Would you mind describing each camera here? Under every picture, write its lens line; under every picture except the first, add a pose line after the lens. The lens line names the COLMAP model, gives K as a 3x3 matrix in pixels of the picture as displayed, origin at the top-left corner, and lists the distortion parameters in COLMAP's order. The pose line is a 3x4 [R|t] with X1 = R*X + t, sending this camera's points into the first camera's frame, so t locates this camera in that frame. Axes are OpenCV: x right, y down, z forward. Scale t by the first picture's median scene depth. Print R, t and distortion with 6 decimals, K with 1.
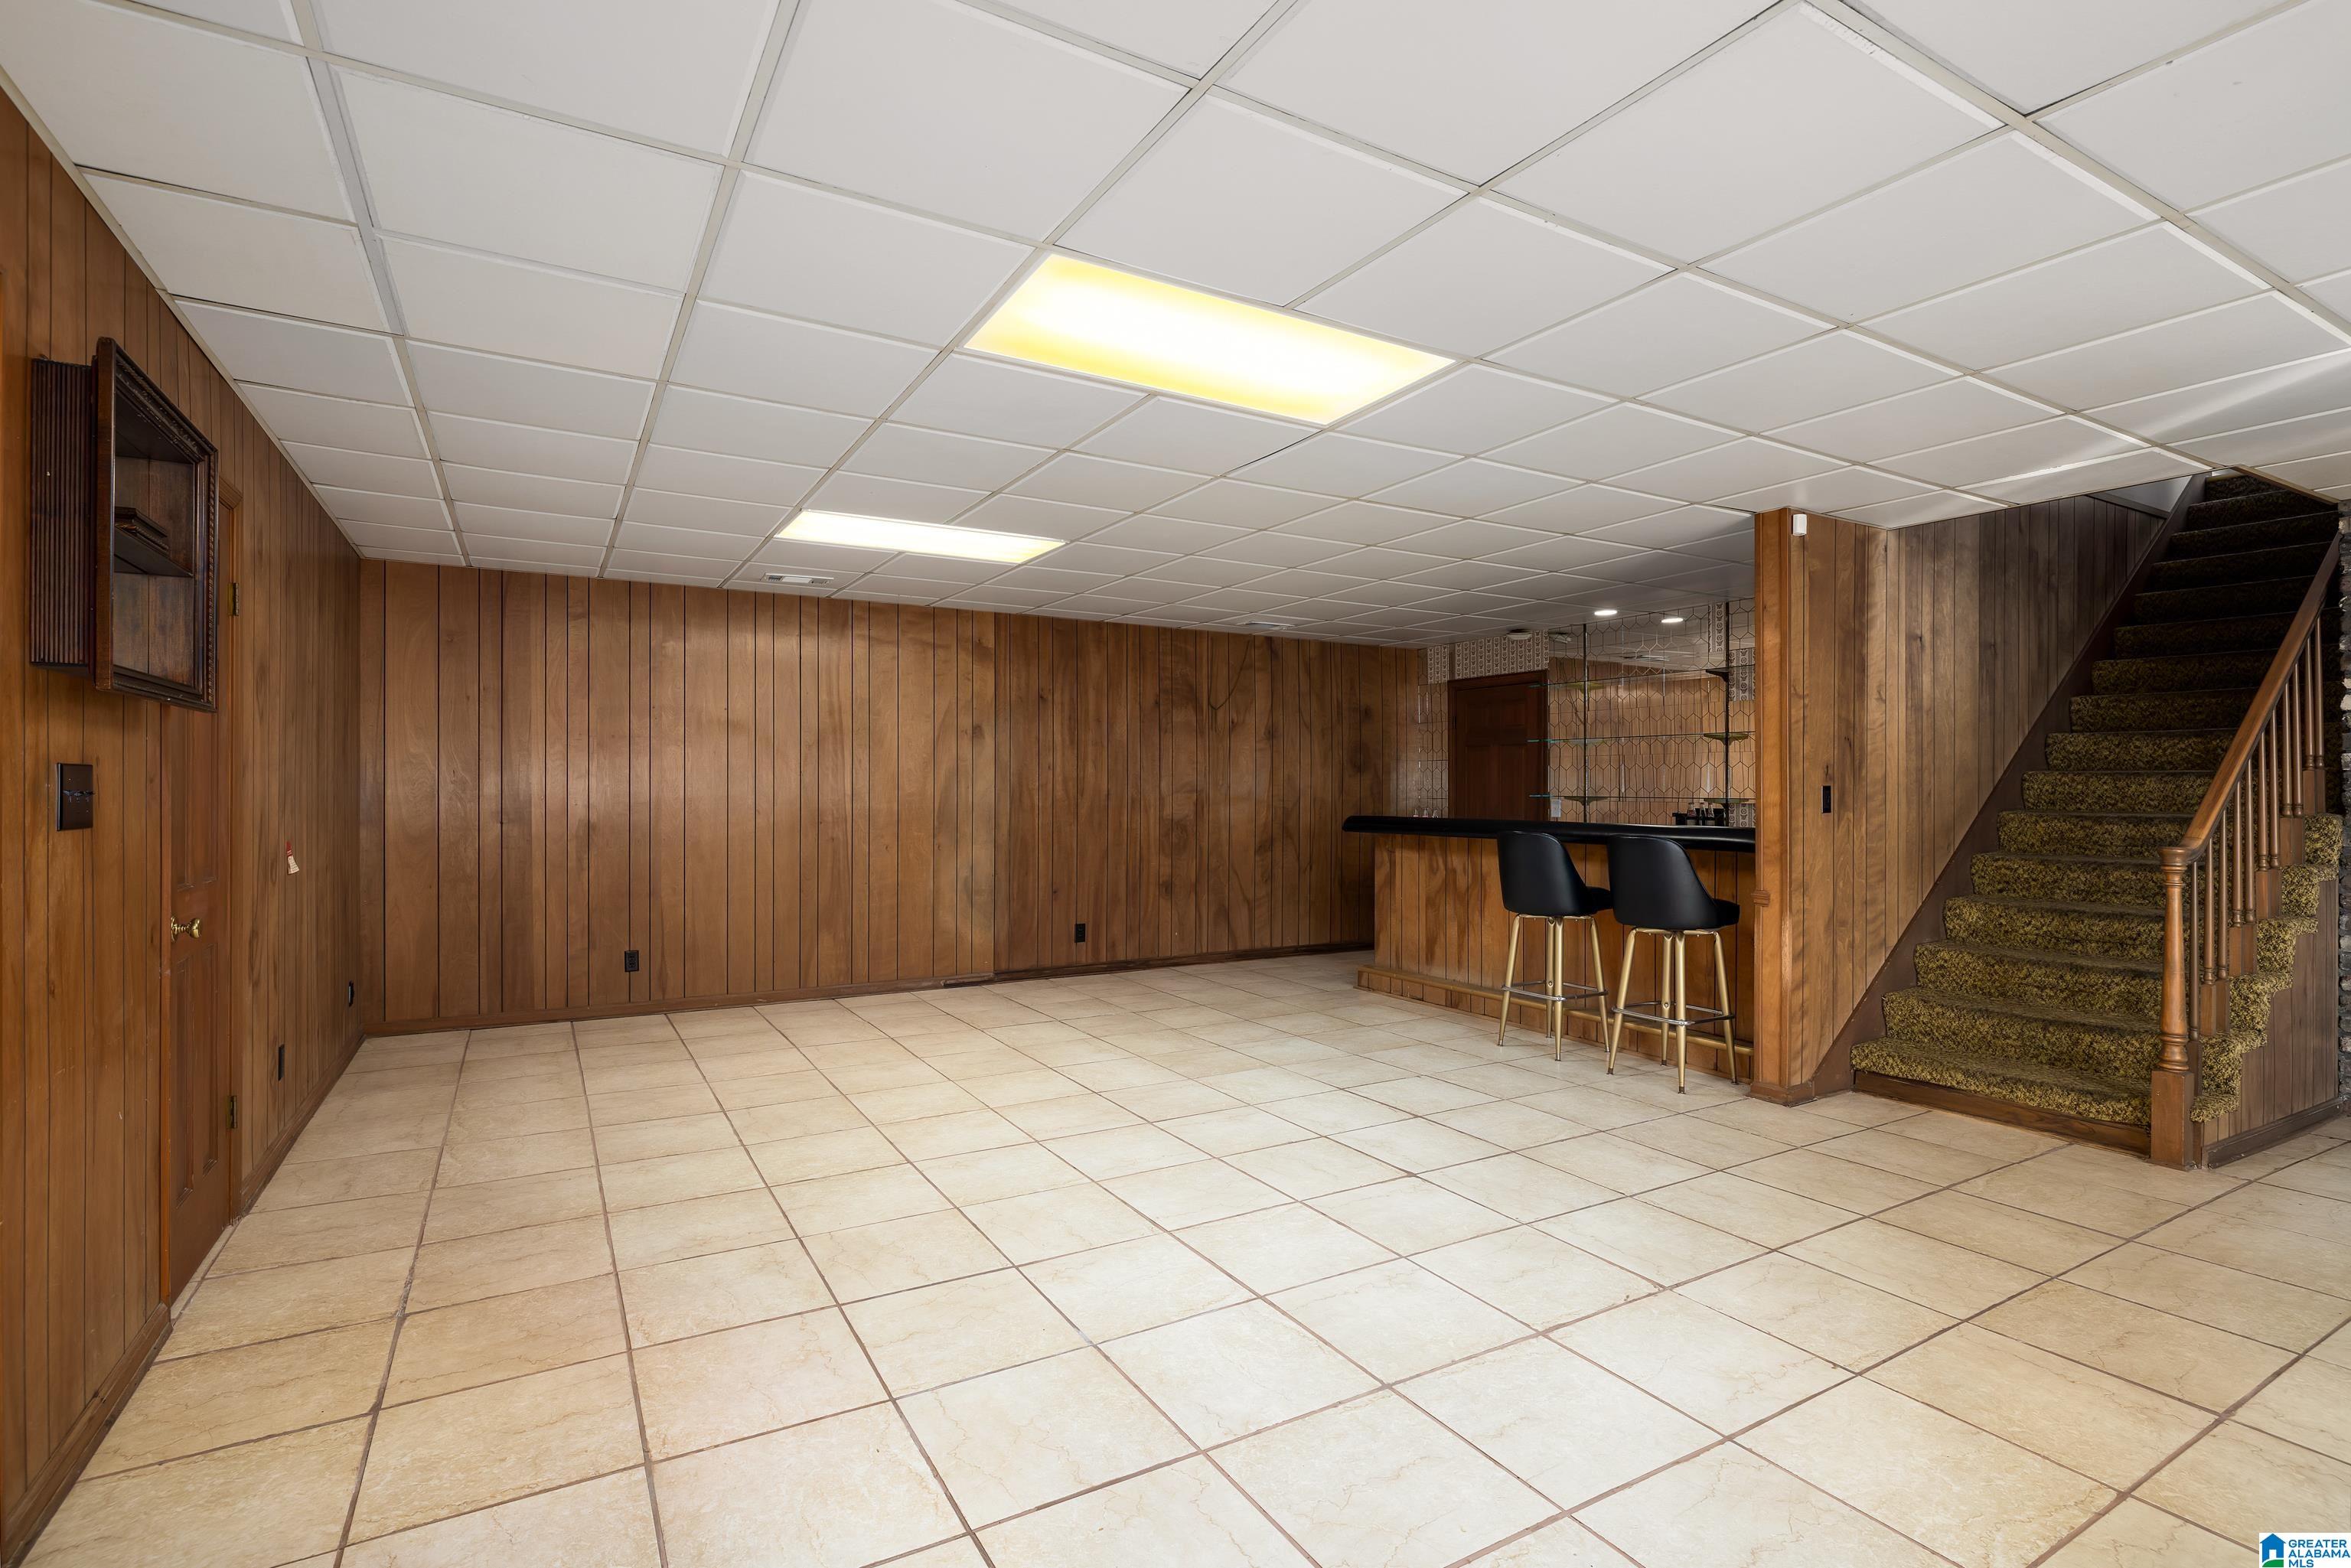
lens RADIAL K [[1109.0, 0, 1154.4], [0, 1109.0, 788.8], [0, 0, 1]] dist [-0.000909, 0.000320]
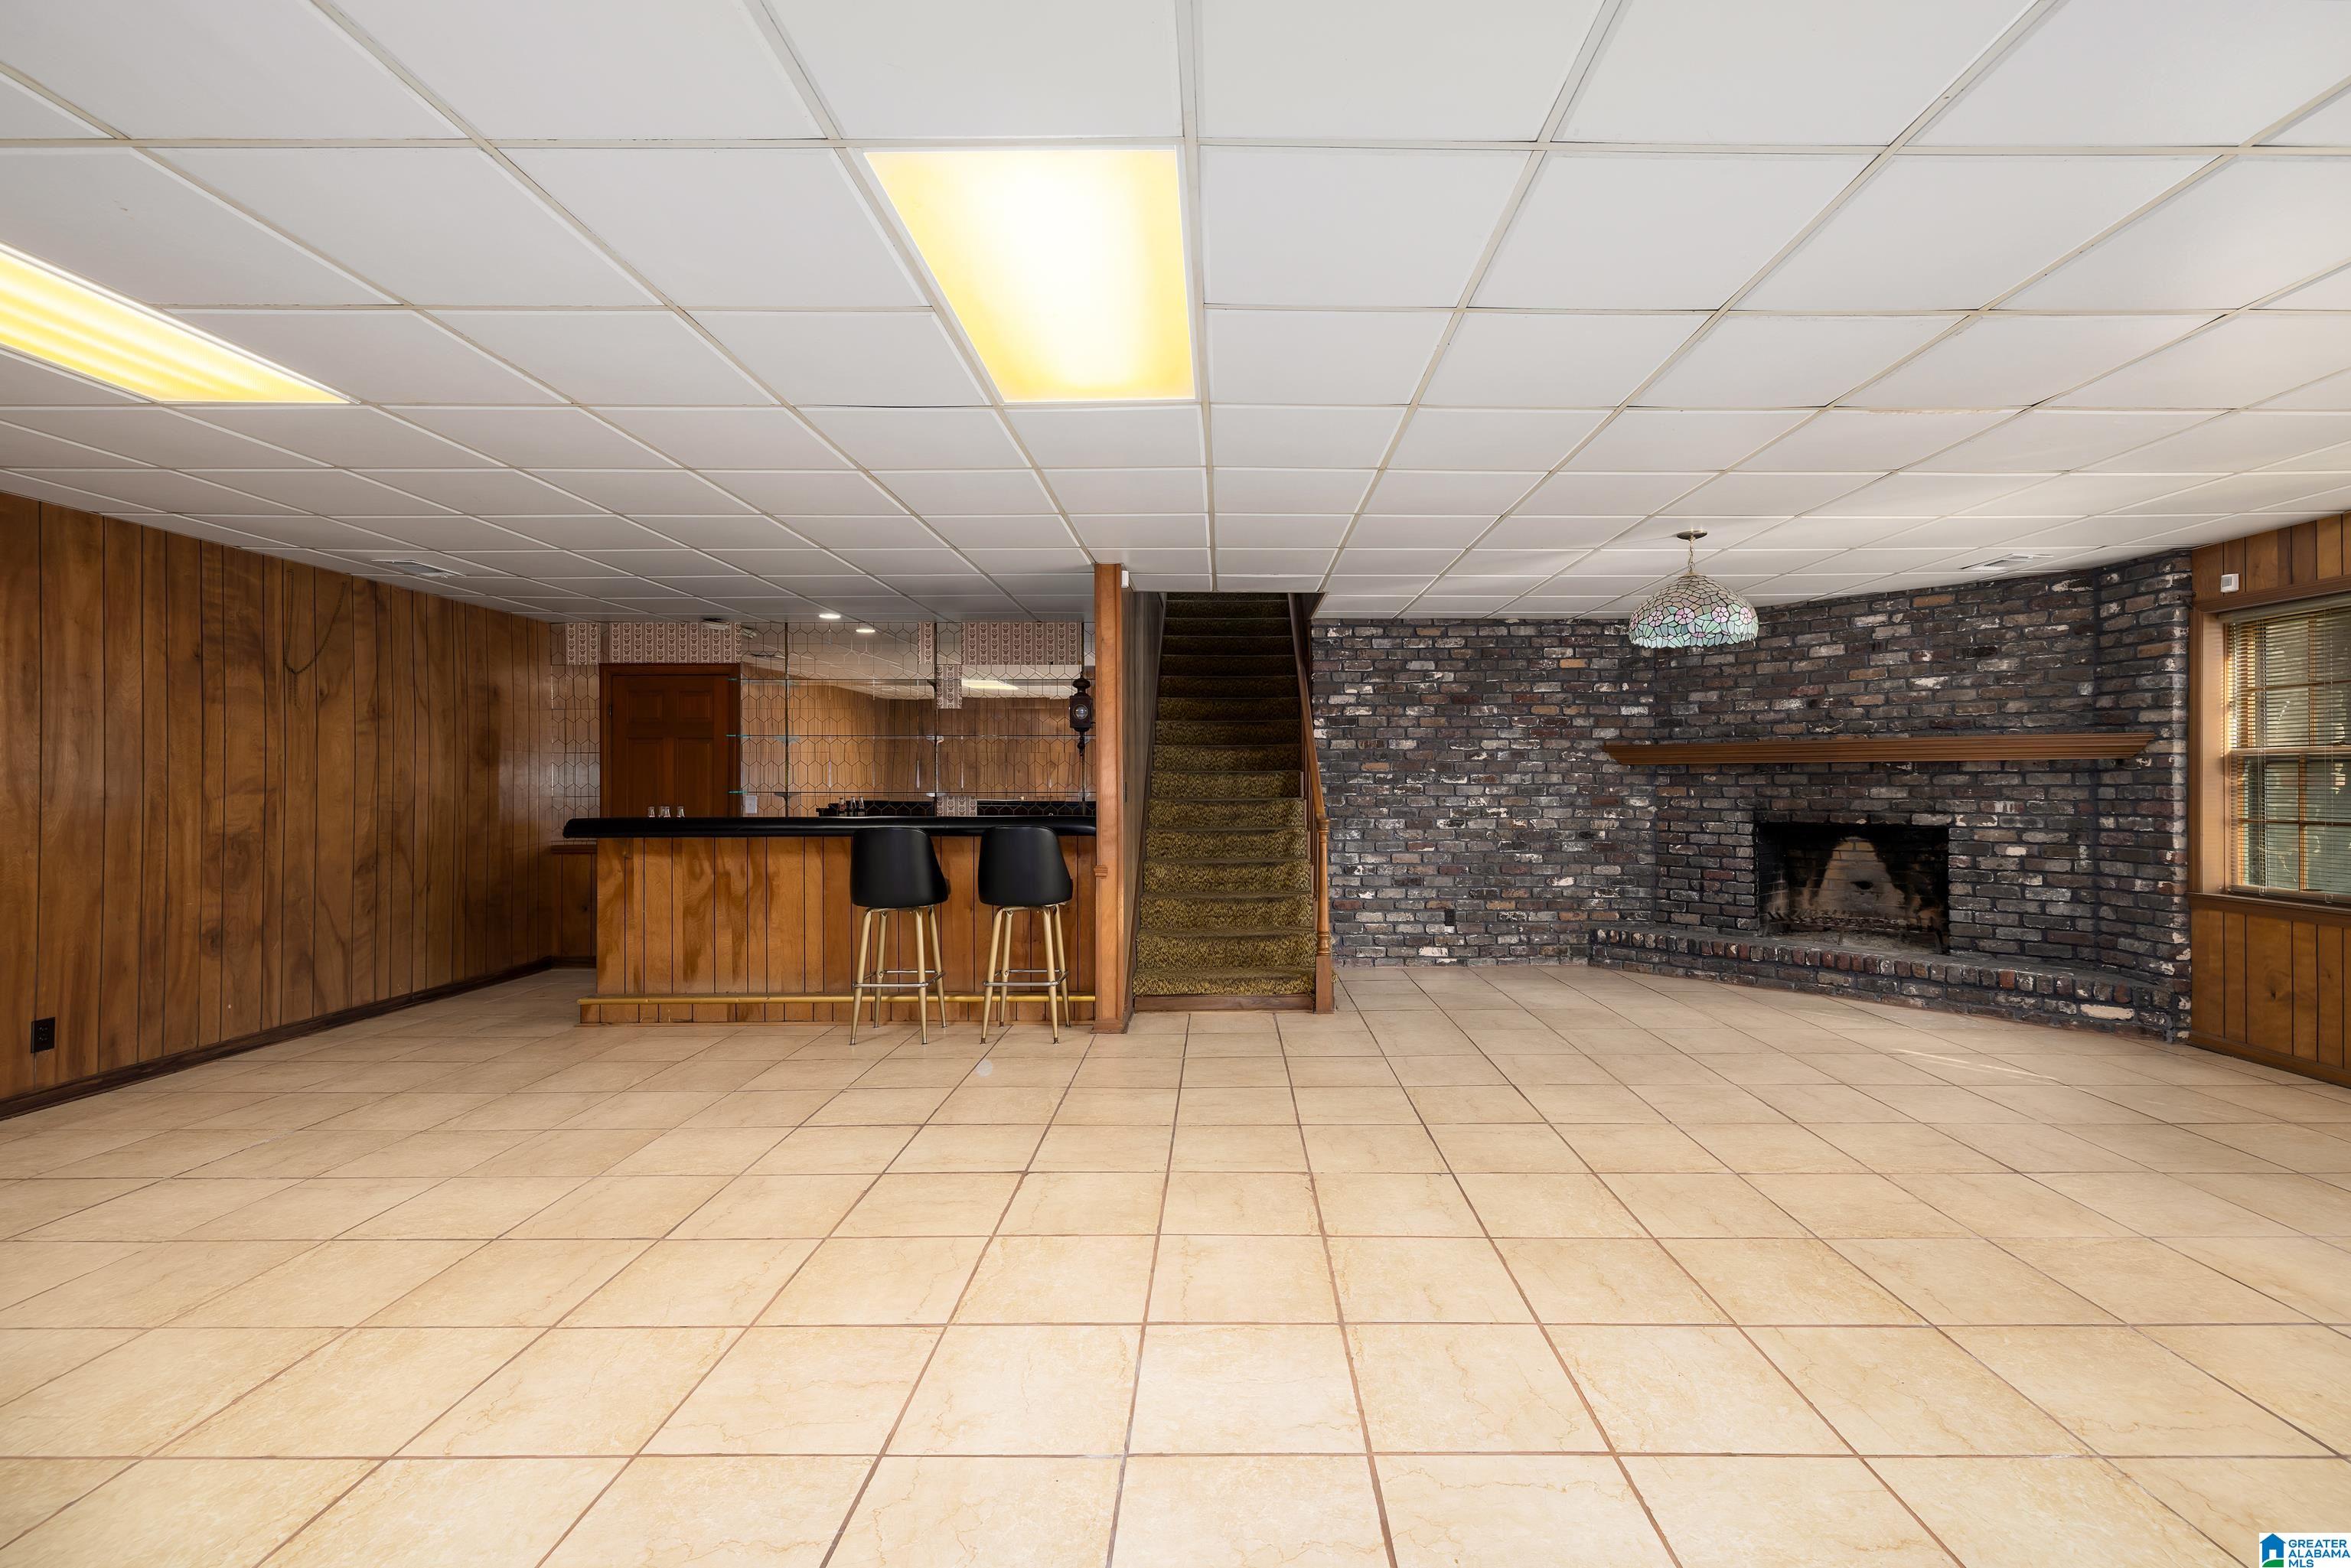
lens RADIAL K [[1022.4, 0, 1230.7], [0, 1022.4, 777.3], [0, 0, 1]] dist [0.000350, 0.000520]
pose [[0.487440, 0.000553, 0.873156, -0.297924], [0.003623, 0.999990, -0.002656, -0.003491], [-0.873149, 0.004458, 0.487433, 0.237978]]
